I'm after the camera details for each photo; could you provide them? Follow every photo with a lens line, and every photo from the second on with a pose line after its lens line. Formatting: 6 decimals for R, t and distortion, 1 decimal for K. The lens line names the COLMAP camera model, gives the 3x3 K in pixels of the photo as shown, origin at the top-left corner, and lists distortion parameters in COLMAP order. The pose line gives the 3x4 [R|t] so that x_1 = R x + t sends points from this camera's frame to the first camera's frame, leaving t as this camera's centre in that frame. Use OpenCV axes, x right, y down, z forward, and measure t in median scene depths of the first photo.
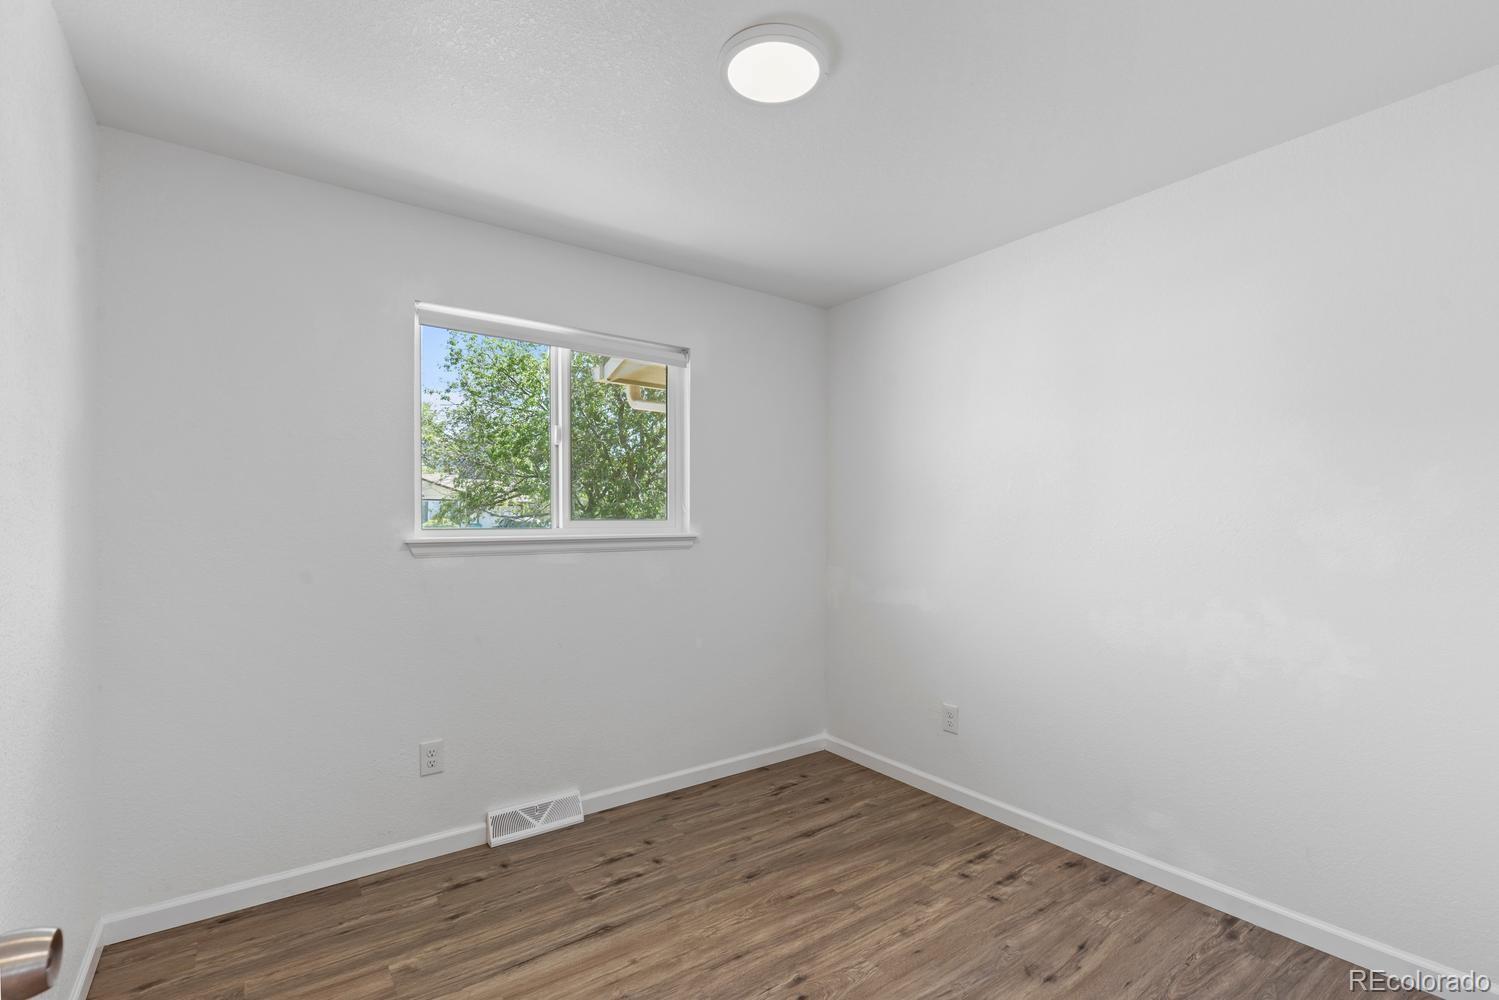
lens RADIAL K [[677.2, 0, 754.2], [0, 677.2, 507.3], [0, 0, 1]] dist [-0.002125, -0.000251]
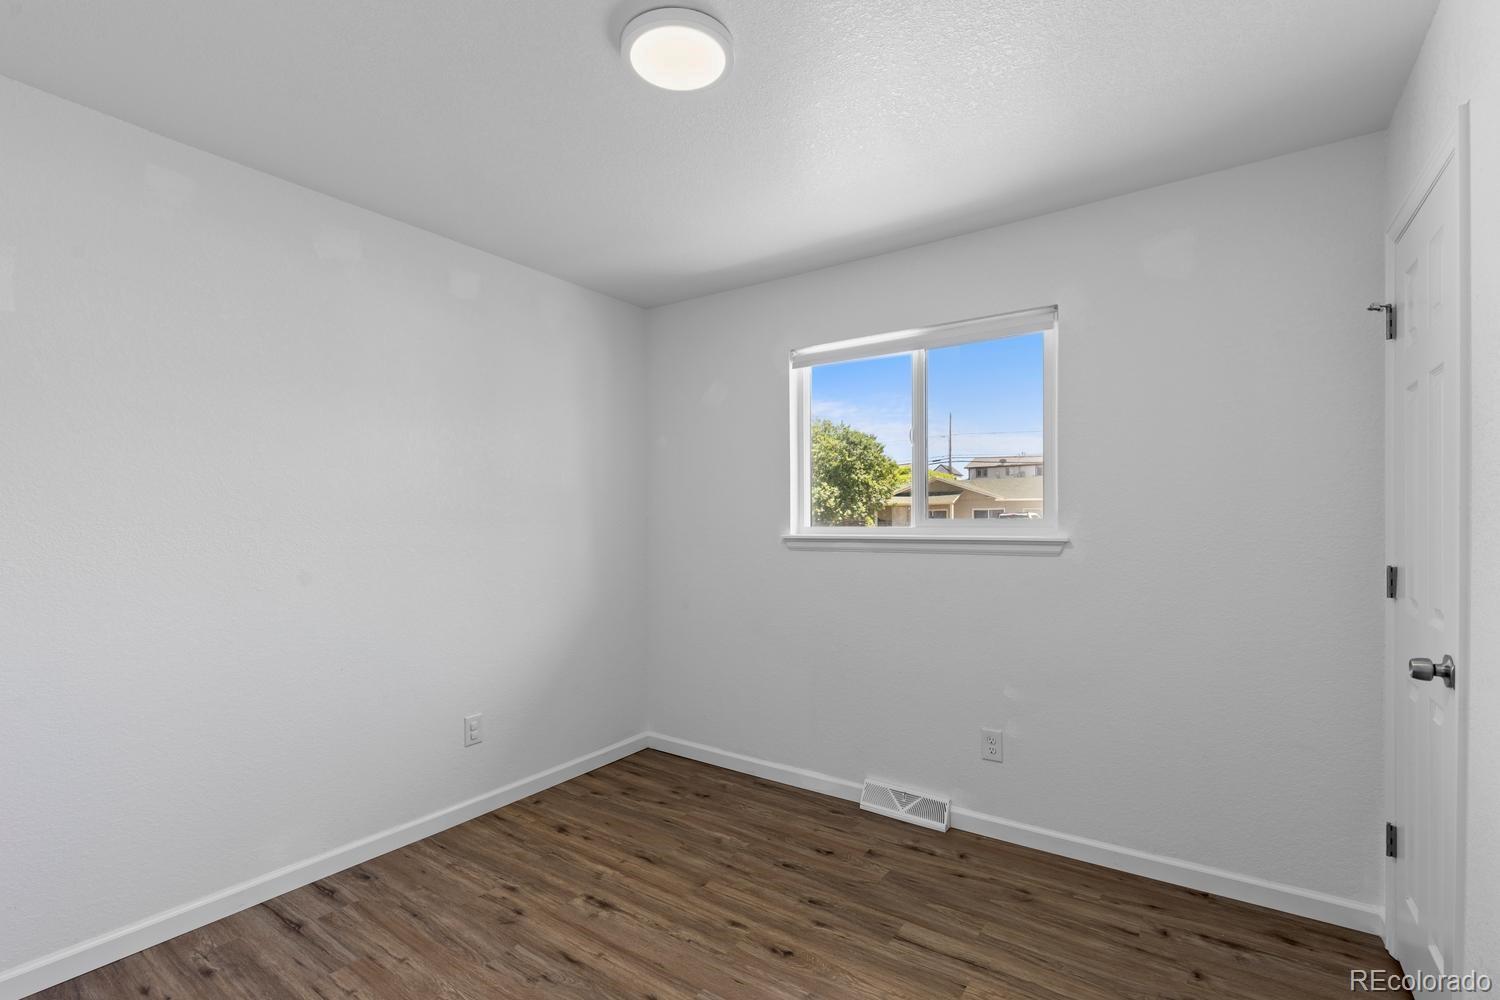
lens RADIAL K [[690.3, 0, 752.4], [0, 690.3, 511.4], [0, 0, 1]] dist [-0.000711, 0.000217]
pose [[0.303761, -0.012255, -0.952669, 0.640887], [0.019533, 0.999787, -0.006632, 0.008025], [0.952548, -0.016594, 0.303936, 0.466118]]
